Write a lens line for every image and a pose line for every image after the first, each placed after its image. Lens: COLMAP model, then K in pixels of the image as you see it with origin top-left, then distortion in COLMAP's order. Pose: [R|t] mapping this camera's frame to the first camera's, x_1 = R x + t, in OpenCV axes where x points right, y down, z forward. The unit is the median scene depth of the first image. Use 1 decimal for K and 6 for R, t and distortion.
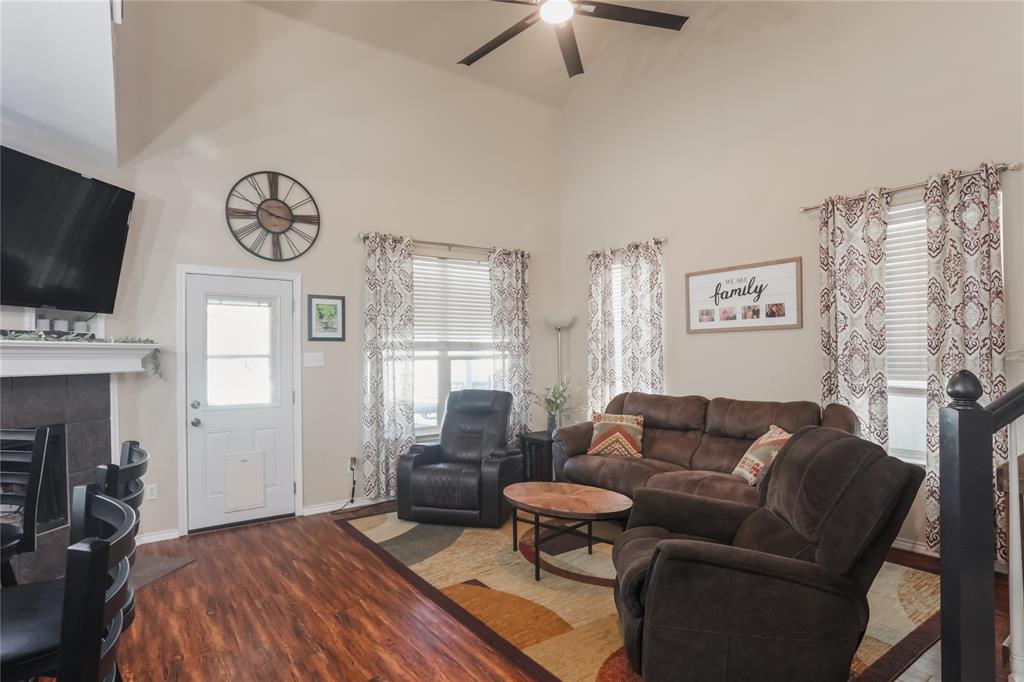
lens RADIAL K [[533.0, 0, 510.3], [0, 533.0, 356.1], [0, 0, 1]] dist [-0.056933, 0.023047]
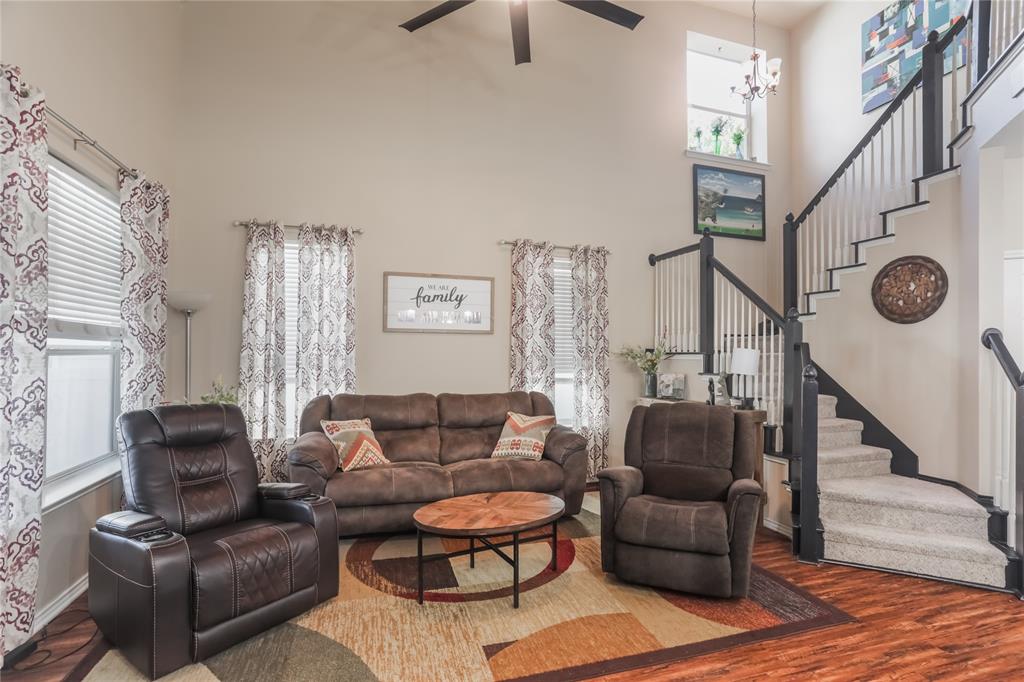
lens RADIAL K [[495.7, 0, 514.3], [0, 495.7, 347.8], [0, 0, 1]] dist [-0.063174, 0.038621]
pose [[0.320630, 0.025654, 0.946857, -0.521743], [-0.013230, 0.999657, -0.022605, 0.006053], [-0.947112, -0.005279, 0.320860, 0.528537]]
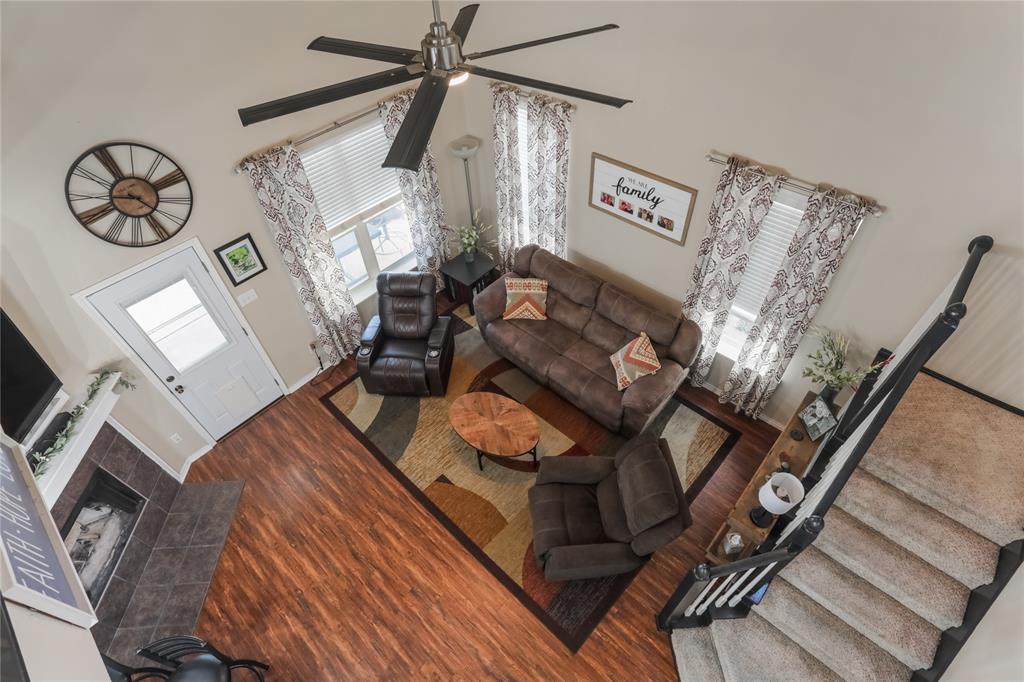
lens RADIAL K [[495.7, 0, 514.3], [0, 495.7, 347.8], [0, 0, 1]] dist [-0.063174, 0.038621]
pose [[0.980190, -0.164242, 0.110693, 0.031229], [0.028536, 0.670160, 0.741668, -0.668239], [-0.195995, -0.723816, 0.661571, 0.180138]]
